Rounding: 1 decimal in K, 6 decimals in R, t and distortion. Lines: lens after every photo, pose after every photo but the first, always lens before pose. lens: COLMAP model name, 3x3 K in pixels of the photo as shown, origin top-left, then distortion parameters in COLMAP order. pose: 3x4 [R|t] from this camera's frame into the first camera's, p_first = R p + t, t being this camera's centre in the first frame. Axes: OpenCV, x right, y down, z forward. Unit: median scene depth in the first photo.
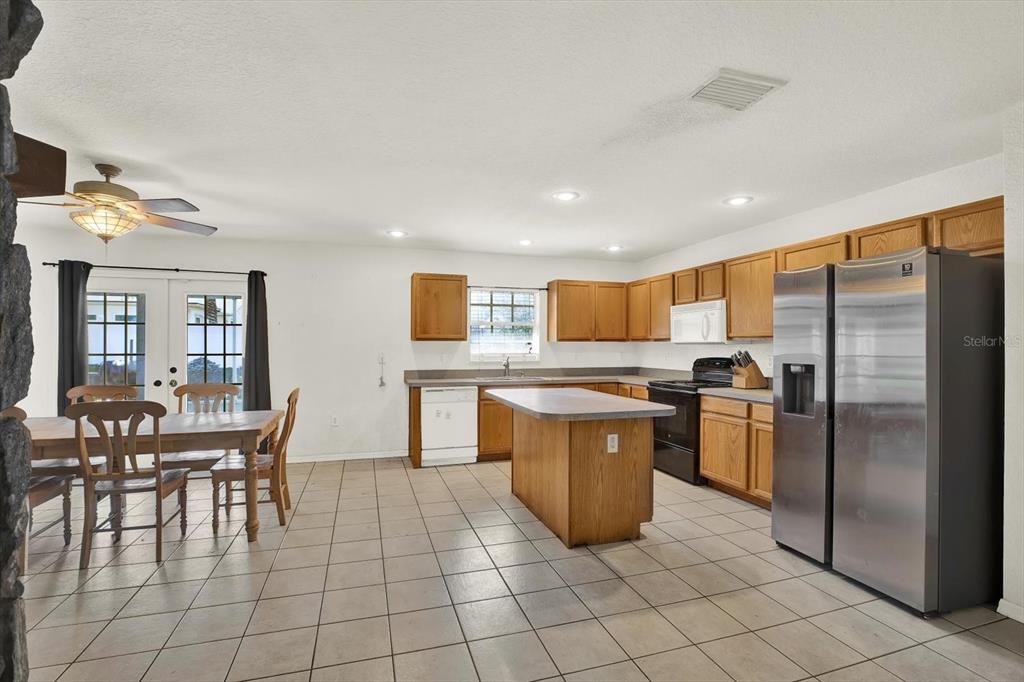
lens RADIAL K [[475.3, 0, 510.0], [0, 475.3, 350.5], [0, 0, 1]] dist [-0.044520, 0.012279]
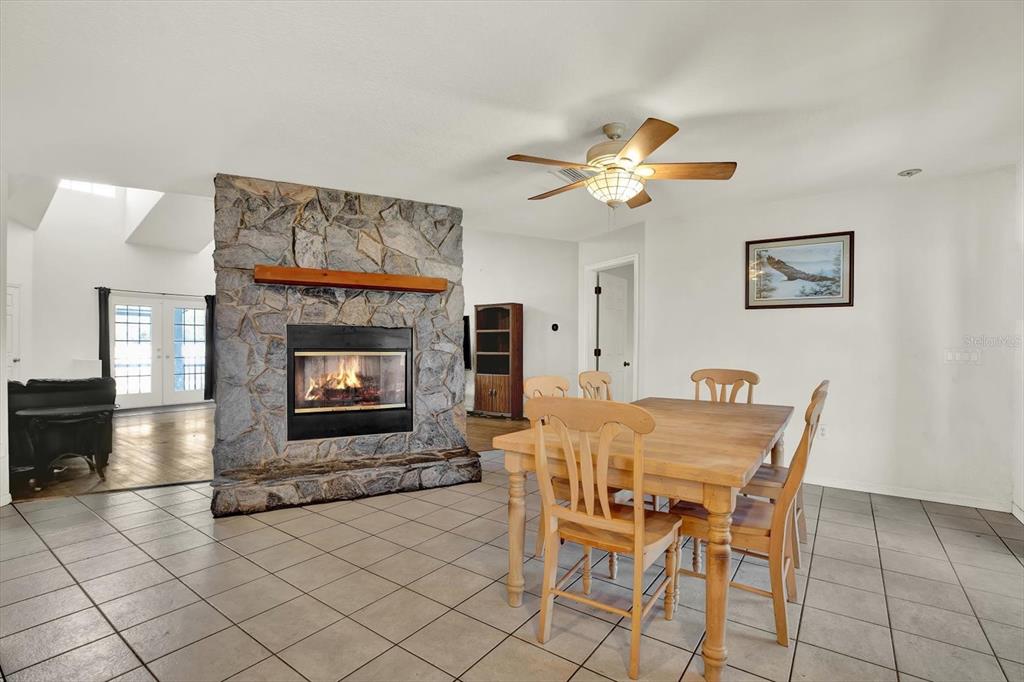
lens RADIAL K [[475.3, 0, 510.0], [0, 475.3, 350.5], [0, 0, 1]] dist [-0.044520, 0.012279]
pose [[-0.798238, 0.000635, -0.602342, -0.082449], [-0.013776, 0.999719, 0.019310, 0.016426], [0.602185, 0.023712, -0.798005, 0.896628]]
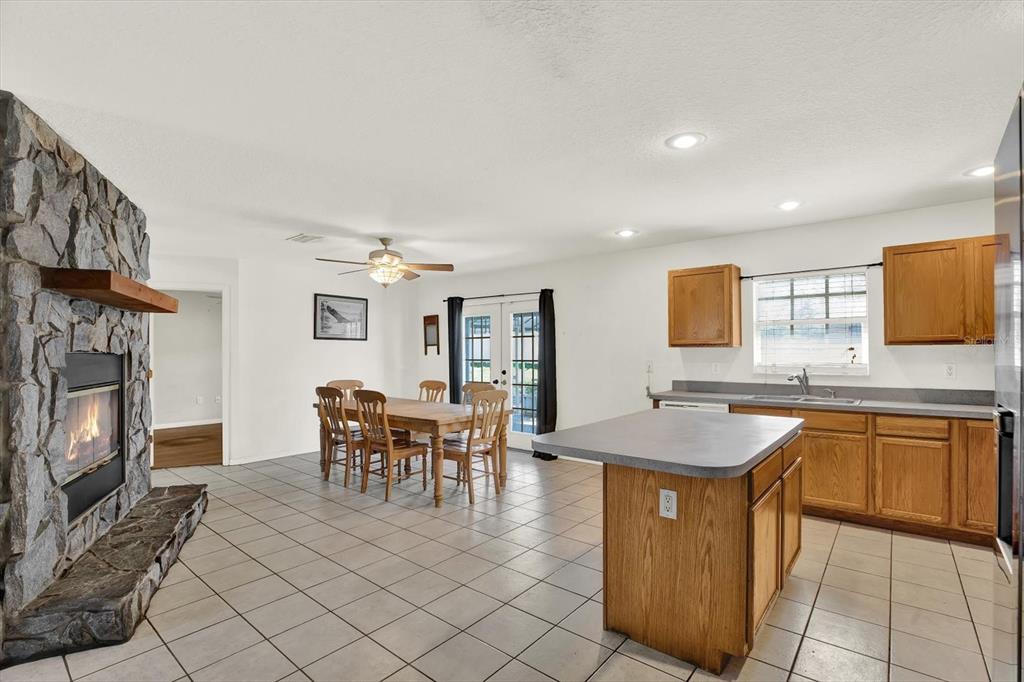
lens RADIAL K [[475.3, 0, 510.0], [0, 475.3, 350.5], [0, 0, 1]] dist [-0.044520, 0.012279]
pose [[0.540415, -0.006328, -0.841375, 0.380345], [-0.002829, 0.999952, -0.009338, -0.005632], [0.841394, 0.007427, 0.540371, 0.270663]]
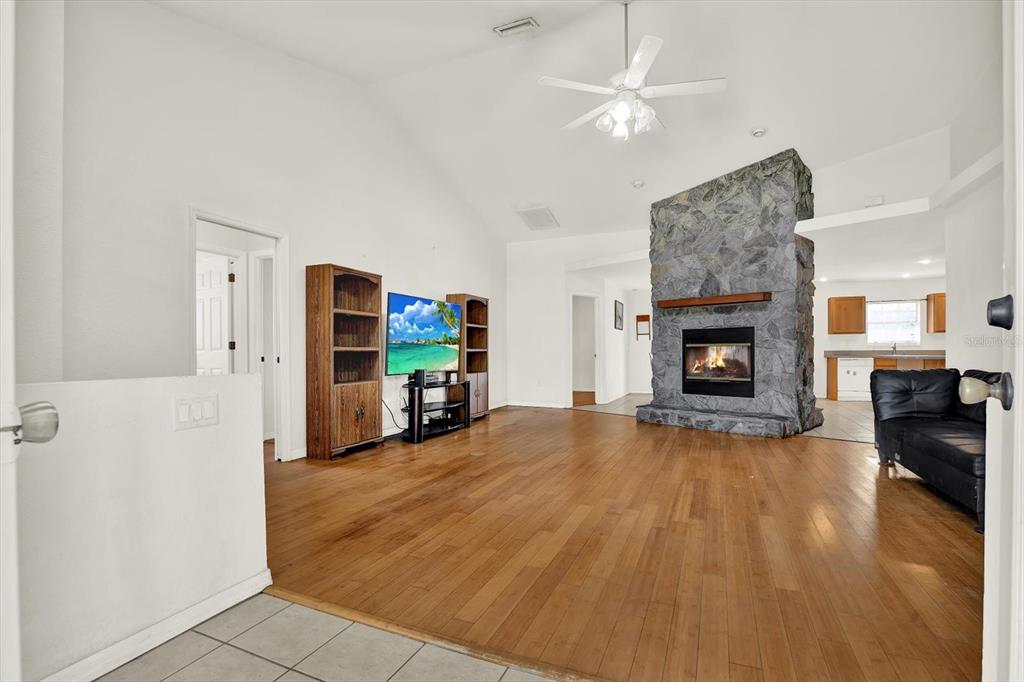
lens RADIAL K [[475.3, 0, 510.0], [0, 475.3, 350.5], [0, 0, 1]] dist [-0.044520, 0.012279]
pose [[0.759154, -0.006324, -0.650880, 0.031017], [-0.003036, 0.999908, -0.013255, 0.073143], [0.650904, 0.012039, 0.759064, -1.215969]]
